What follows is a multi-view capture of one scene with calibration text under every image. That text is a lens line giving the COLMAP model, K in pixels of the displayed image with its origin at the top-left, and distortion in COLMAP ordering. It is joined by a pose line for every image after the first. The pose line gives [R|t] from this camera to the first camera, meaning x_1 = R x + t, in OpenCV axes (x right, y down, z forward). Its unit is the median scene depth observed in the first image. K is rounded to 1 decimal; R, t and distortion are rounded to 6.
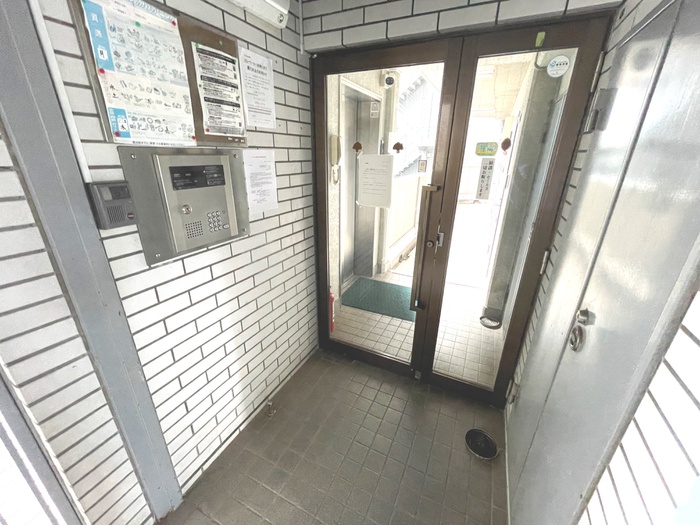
lens RADIAL K [[289.1, 0, 350.0], [0, 289.1, 262.5], [0, 0, 1]] dist [0.000976, 0.000026]
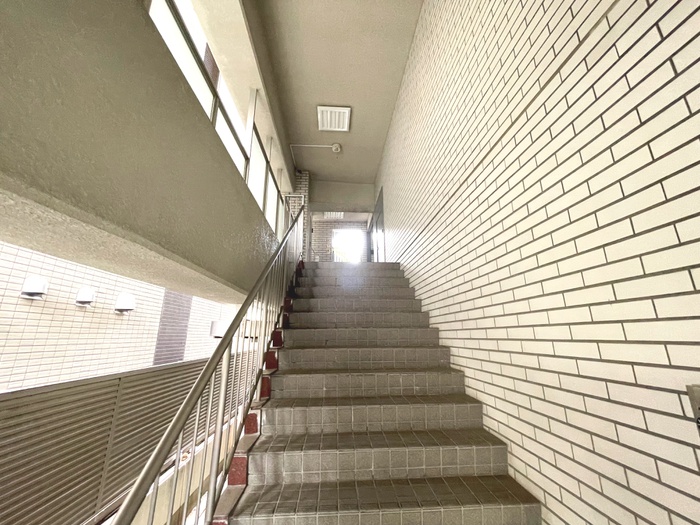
lens RADIAL K [[289.1, 0, 350.0], [0, 289.1, 262.5], [0, 0, 1]] dist [0.000976, 0.000026]
pose [[-0.878269, -0.107475, -0.465931, 0.557598], [-0.163038, 0.983330, 0.080500, 0.304747], [0.449513, 0.146665, -0.881151, 1.450997]]
